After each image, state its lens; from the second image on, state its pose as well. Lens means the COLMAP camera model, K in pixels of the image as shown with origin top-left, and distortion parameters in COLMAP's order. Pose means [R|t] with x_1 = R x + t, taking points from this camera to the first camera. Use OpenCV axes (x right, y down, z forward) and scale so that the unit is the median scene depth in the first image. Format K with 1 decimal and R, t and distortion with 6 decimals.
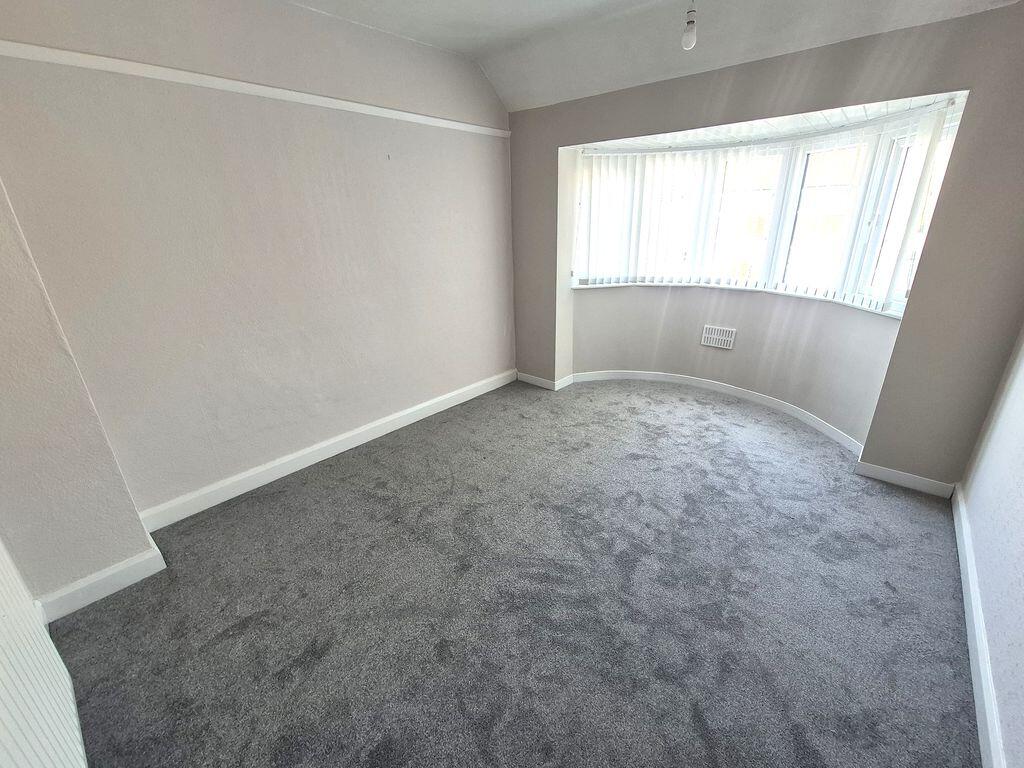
lens RADIAL K [[427.9, 0, 512.0], [0, 427.9, 384.0], [0, 0, 1]] dist [-0.002699, -0.000315]
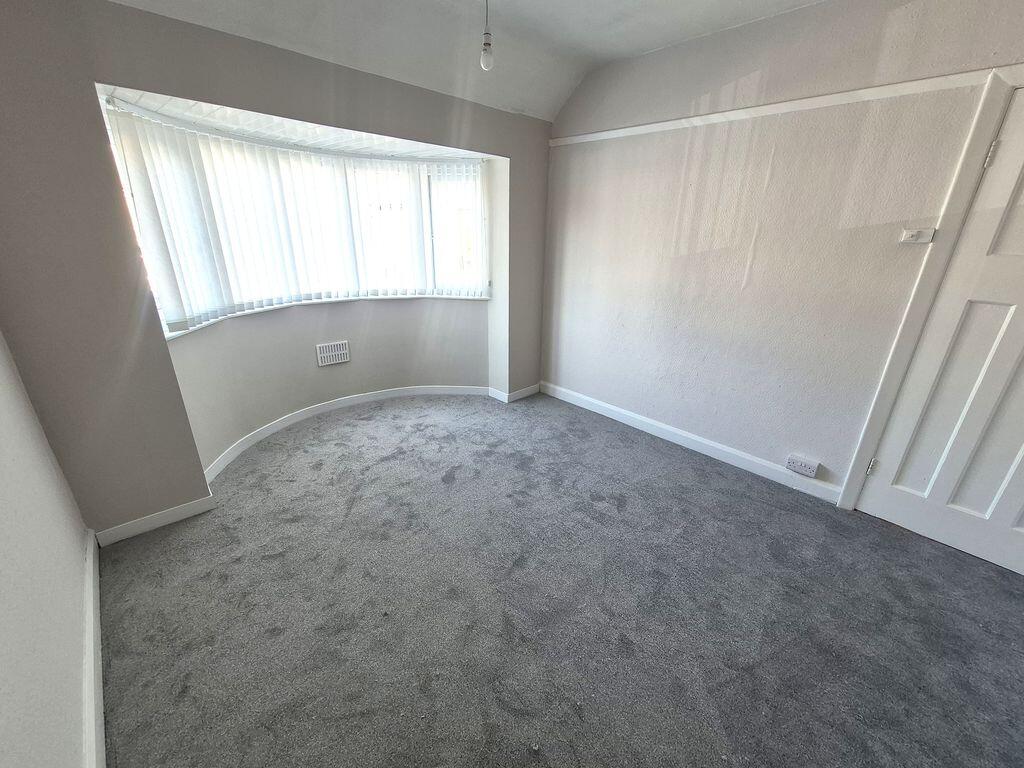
lens RADIAL K [[417.1, 0, 512.0], [0, 417.1, 384.0], [0, 0, 1]] dist [-0.000953, -0.000057]
pose [[0.084353, -0.322612, 0.942765, -0.438156], [0.334469, 0.900411, 0.278192, -0.199323], [-0.938624, 0.291859, 0.183857, 0.547244]]
